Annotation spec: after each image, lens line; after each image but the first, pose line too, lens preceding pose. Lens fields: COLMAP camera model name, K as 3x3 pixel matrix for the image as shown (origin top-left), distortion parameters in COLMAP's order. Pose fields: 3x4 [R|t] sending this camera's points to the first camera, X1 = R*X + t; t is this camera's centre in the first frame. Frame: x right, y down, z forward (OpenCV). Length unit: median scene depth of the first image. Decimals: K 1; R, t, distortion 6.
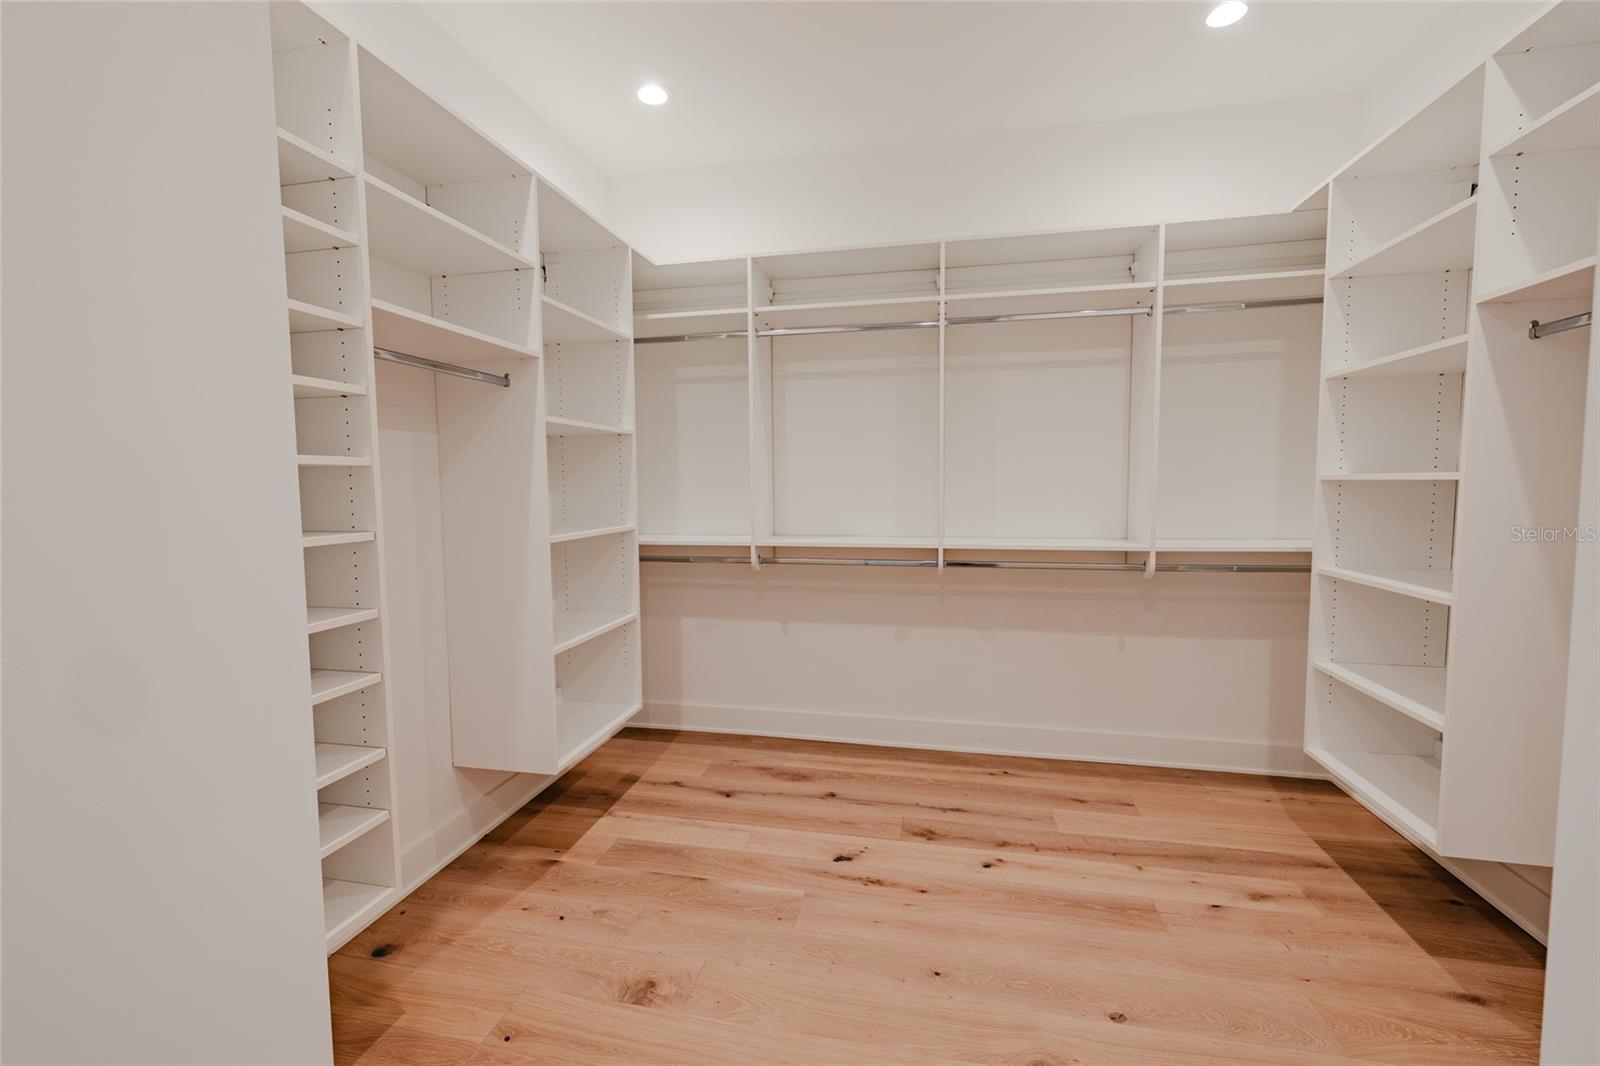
lens RADIAL K [[667.9, 0, 802.9], [0, 667.9, 529.9], [0, 0, 1]] dist [0.001227, -0.000076]
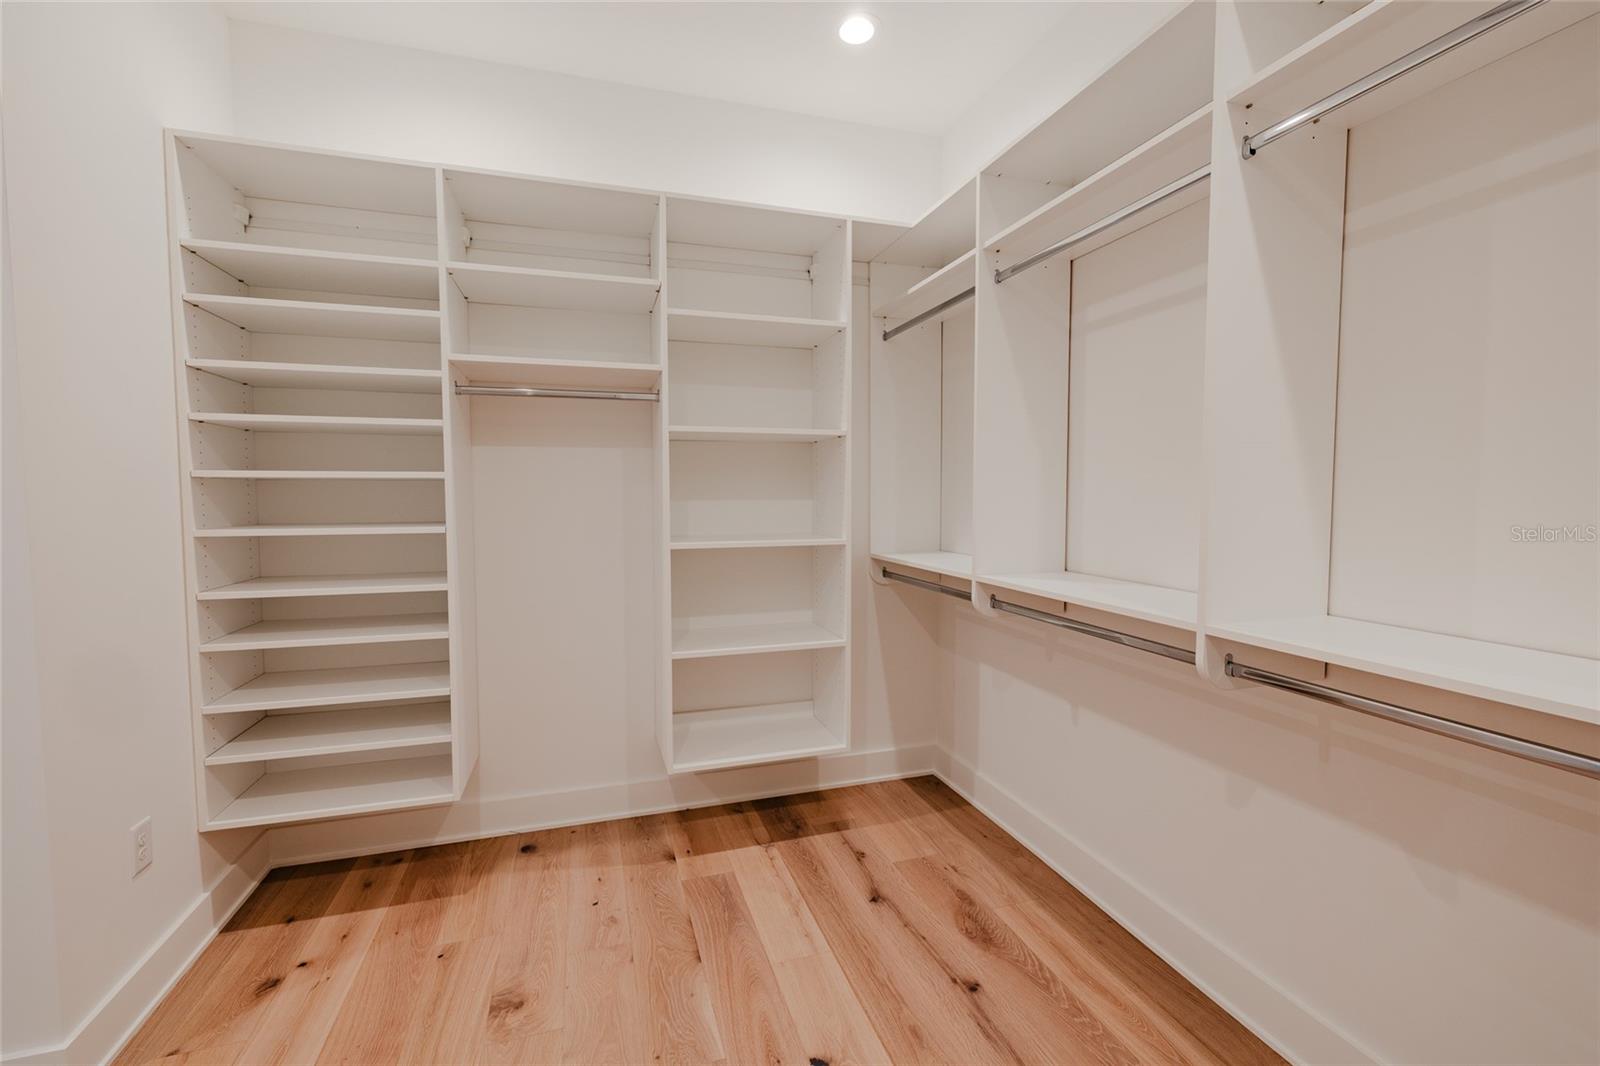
lens RADIAL K [[667.9, 0, 802.9], [0, 667.9, 529.9], [0, 0, 1]] dist [0.001227, -0.000076]
pose [[0.490055, 0.052644, -0.870100, 0.485937], [-0.065359, 0.997584, 0.023546, -0.037706], [0.869238, 0.045330, 0.492312, 0.524748]]
